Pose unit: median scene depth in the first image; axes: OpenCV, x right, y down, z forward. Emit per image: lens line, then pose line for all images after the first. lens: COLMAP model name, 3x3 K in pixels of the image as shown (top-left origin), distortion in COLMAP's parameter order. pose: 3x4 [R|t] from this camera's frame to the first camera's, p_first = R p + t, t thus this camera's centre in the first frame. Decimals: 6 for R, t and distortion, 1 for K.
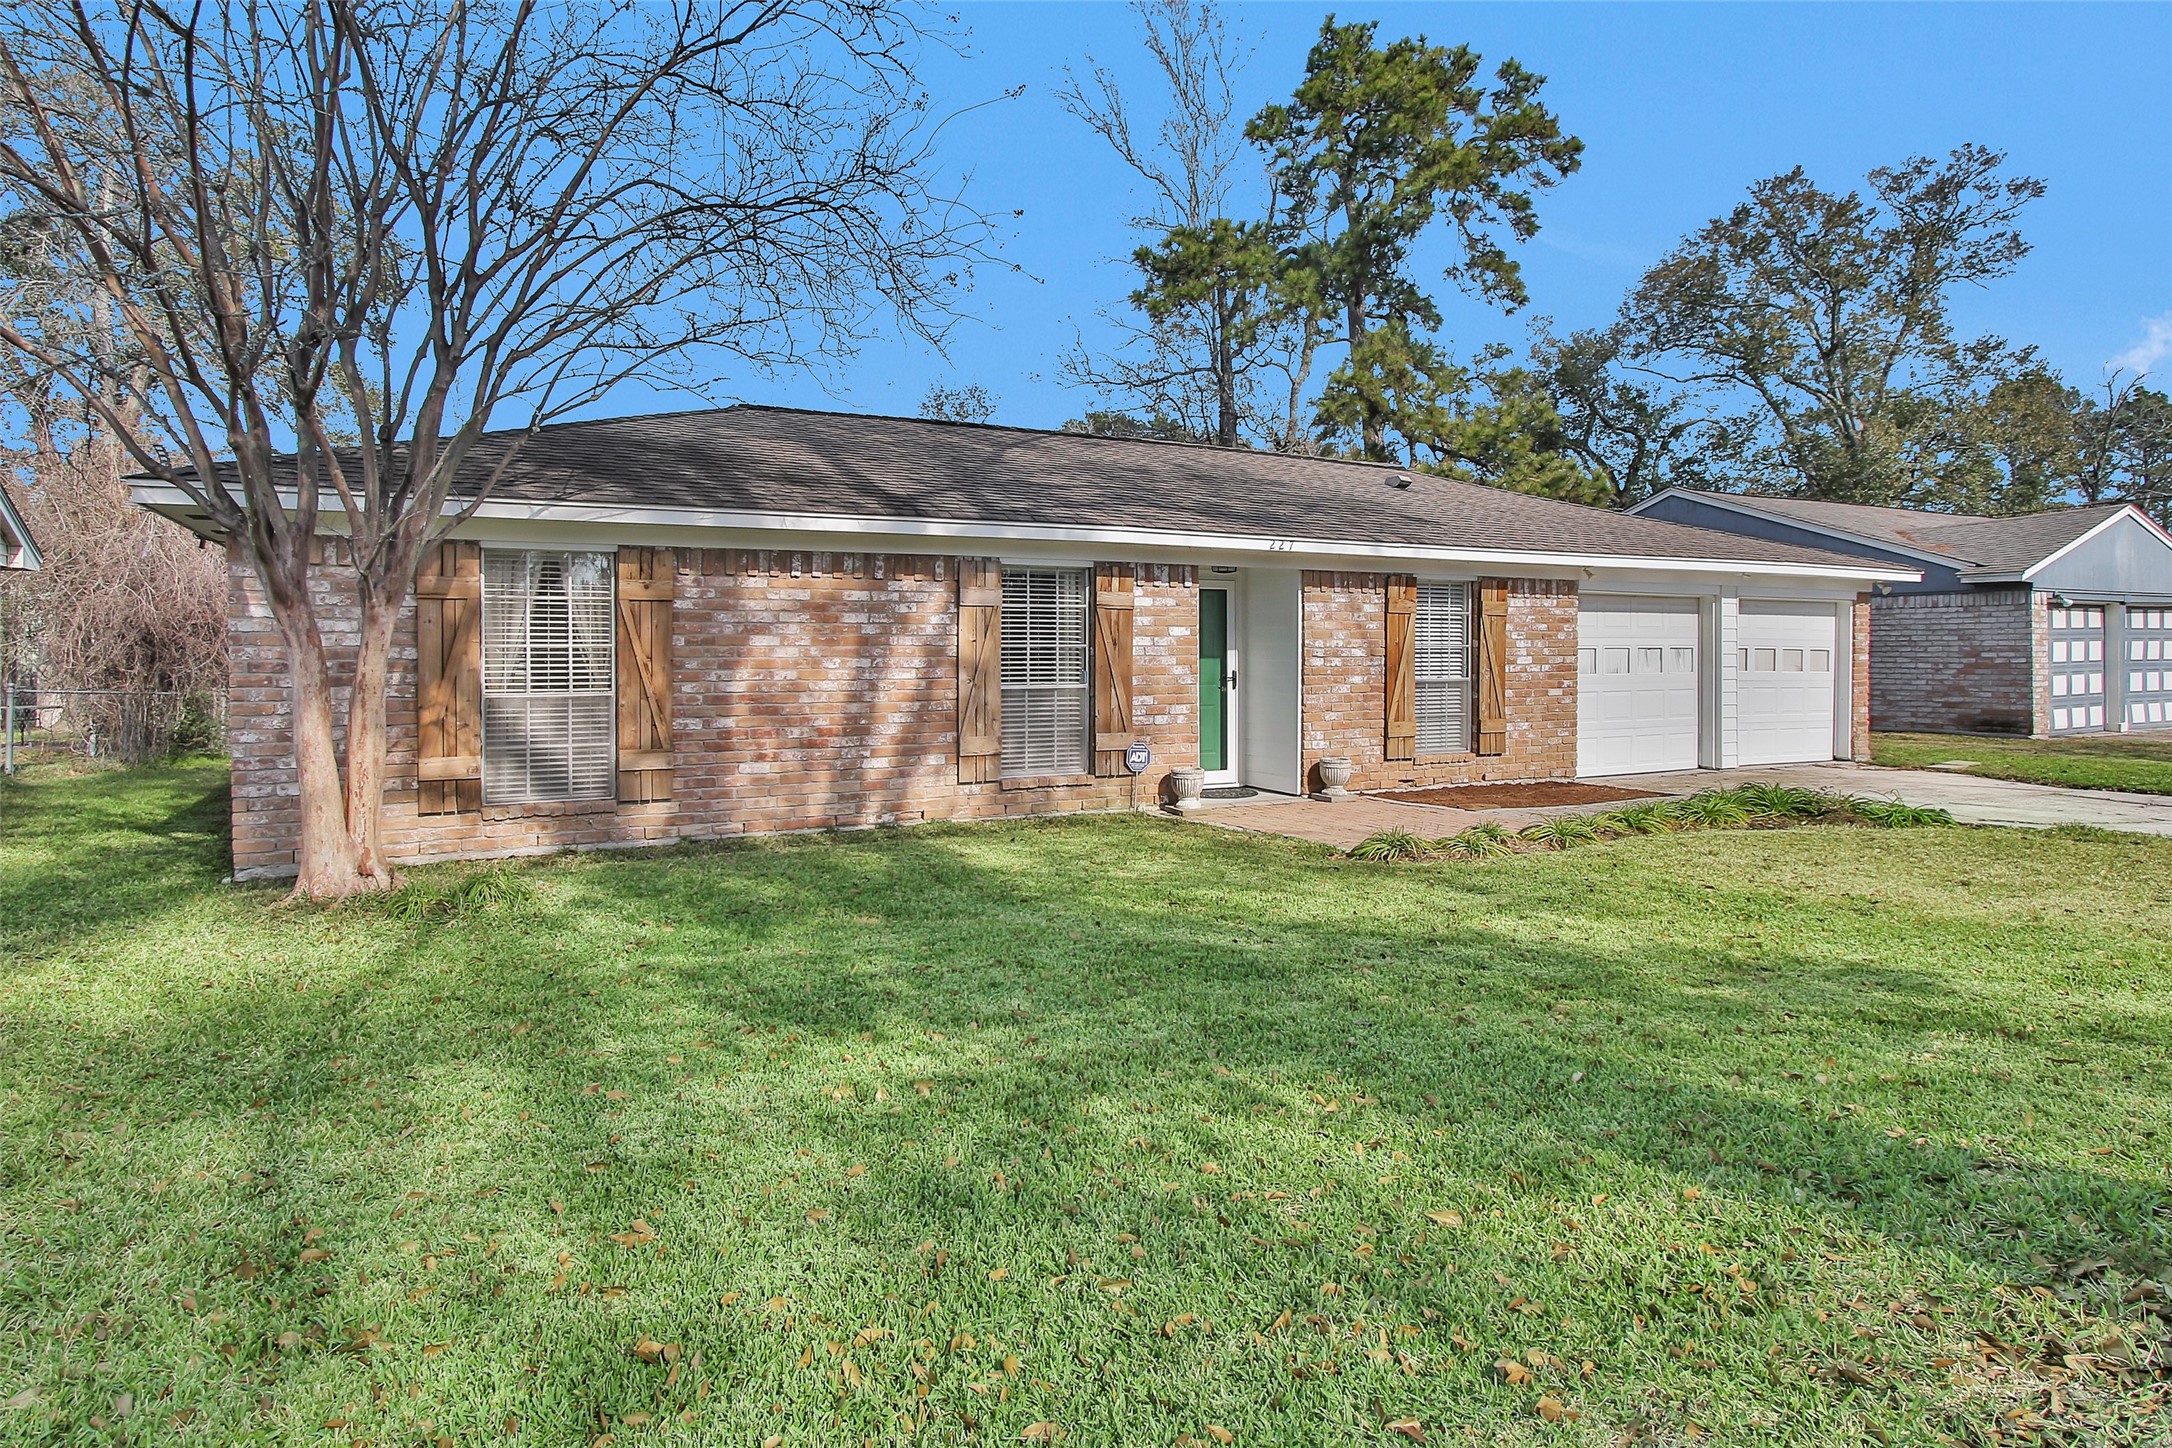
lens RADIAL K [[1195.3, 0, 1064.4], [0, 1195.3, 648.6], [0, 0, 1]] dist [-0.014323, 0.000490]
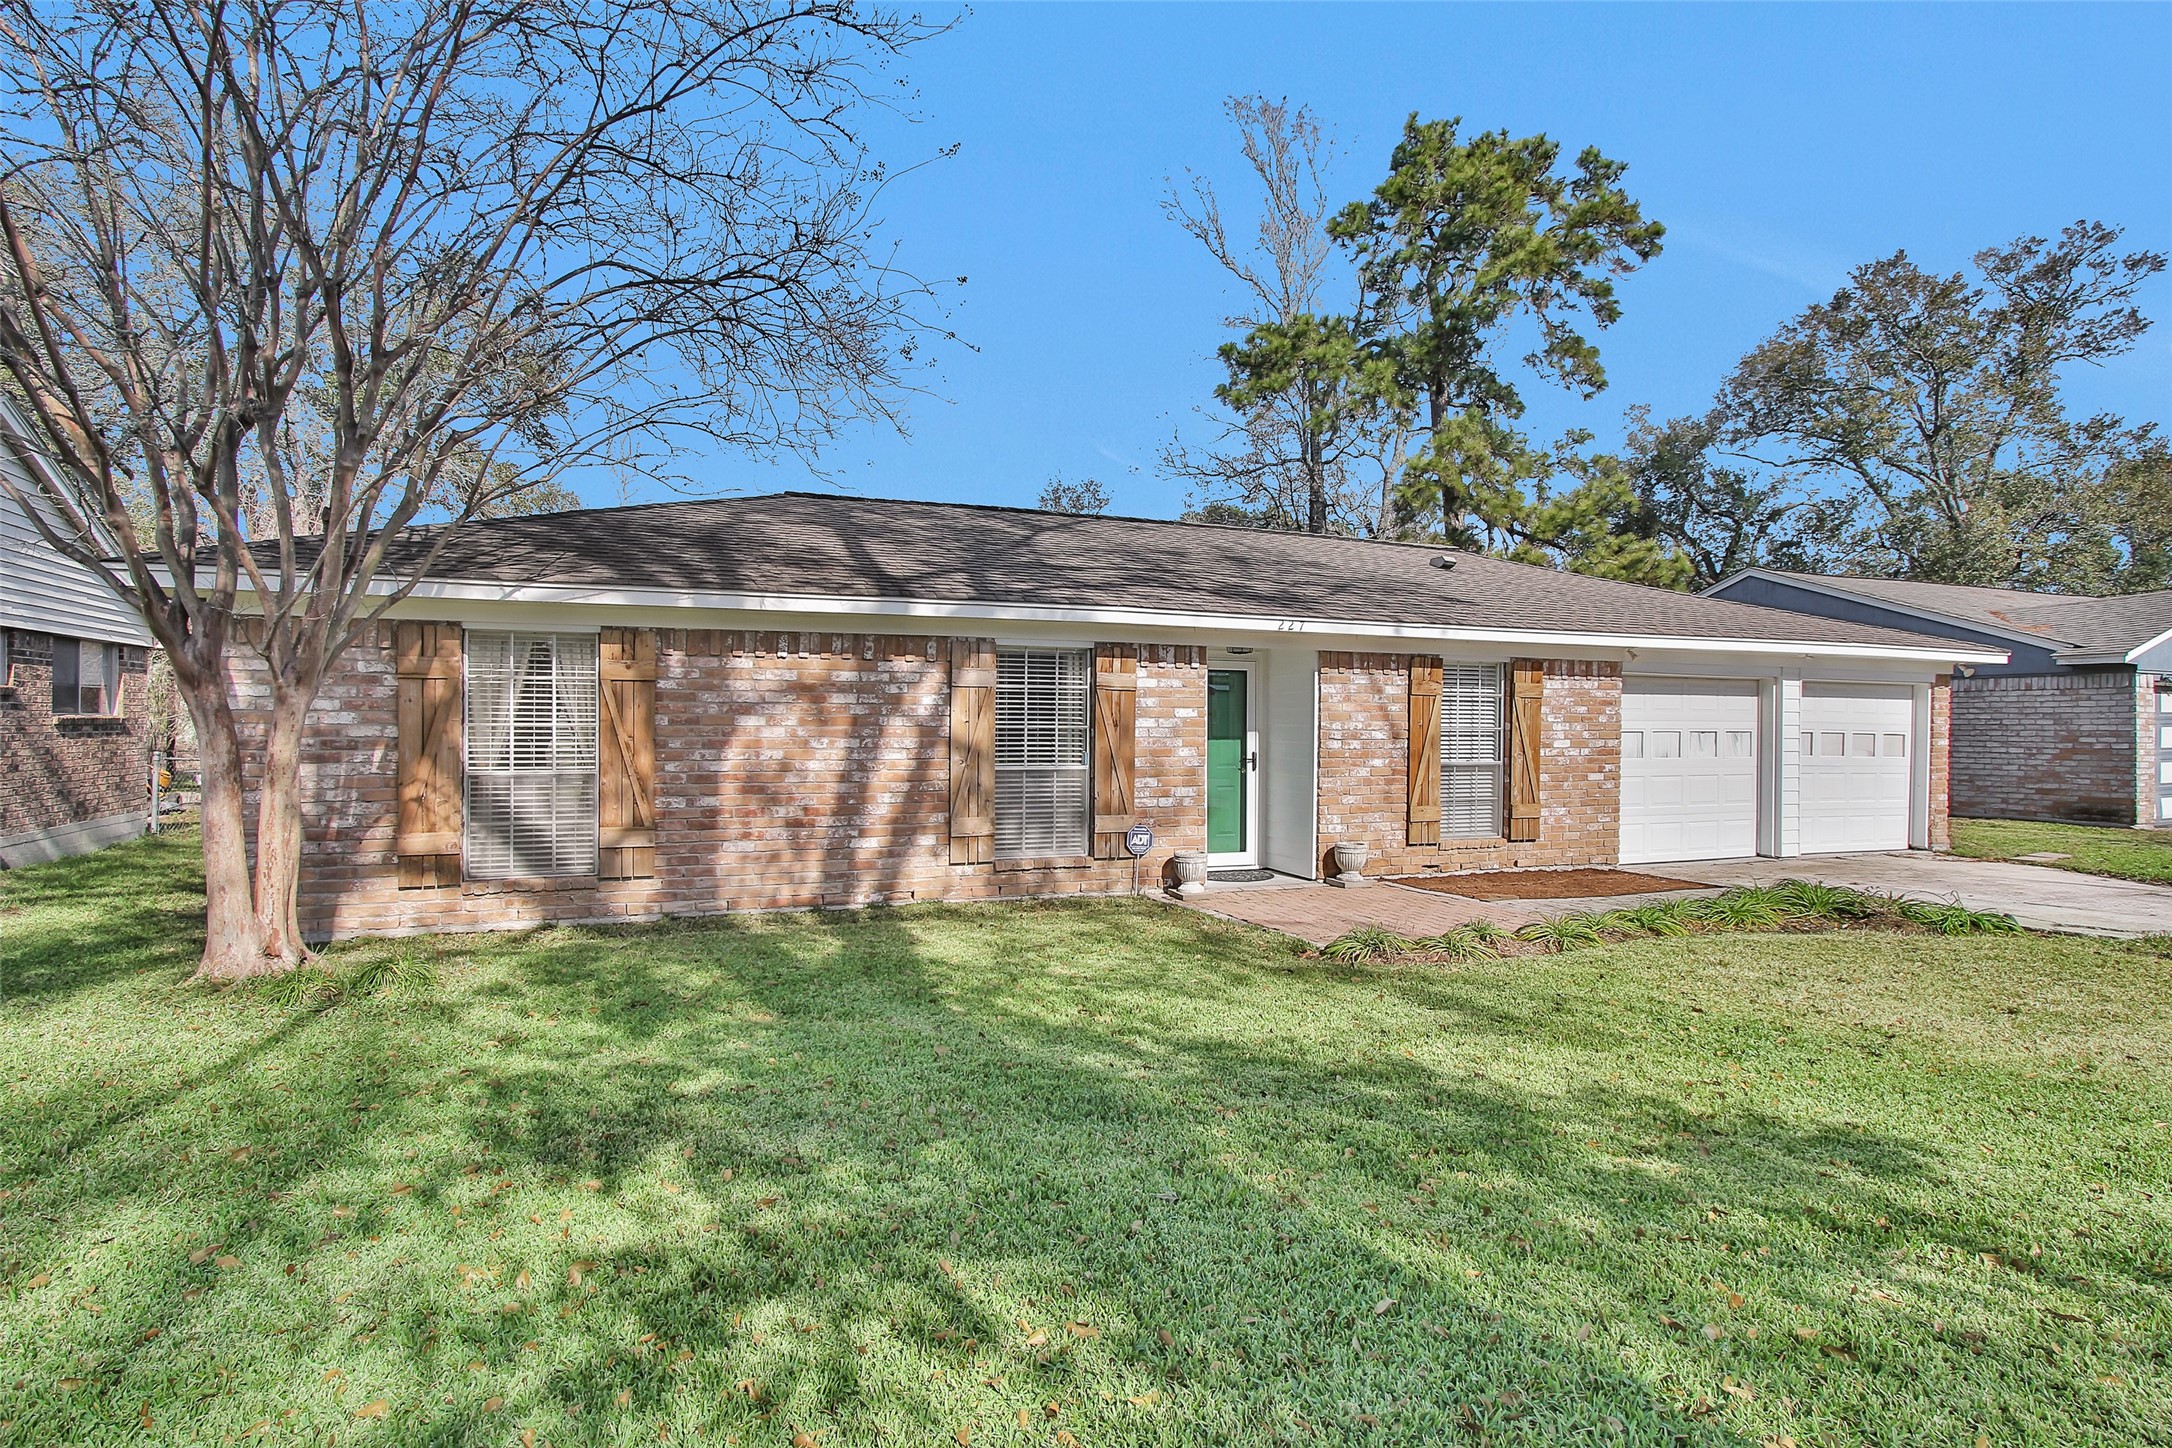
lens RADIAL K [[1090.7, 0, 1086.0], [0, 1090.7, 724.0], [0, 0, 1]] dist [-0.013046, -0.000756]
pose [[0.995199, 0.007133, -0.097614, 0.087896], [-0.006983, 0.999974, 0.001872, -0.005412], [0.097625, -0.001181, 0.995223, 0.080390]]
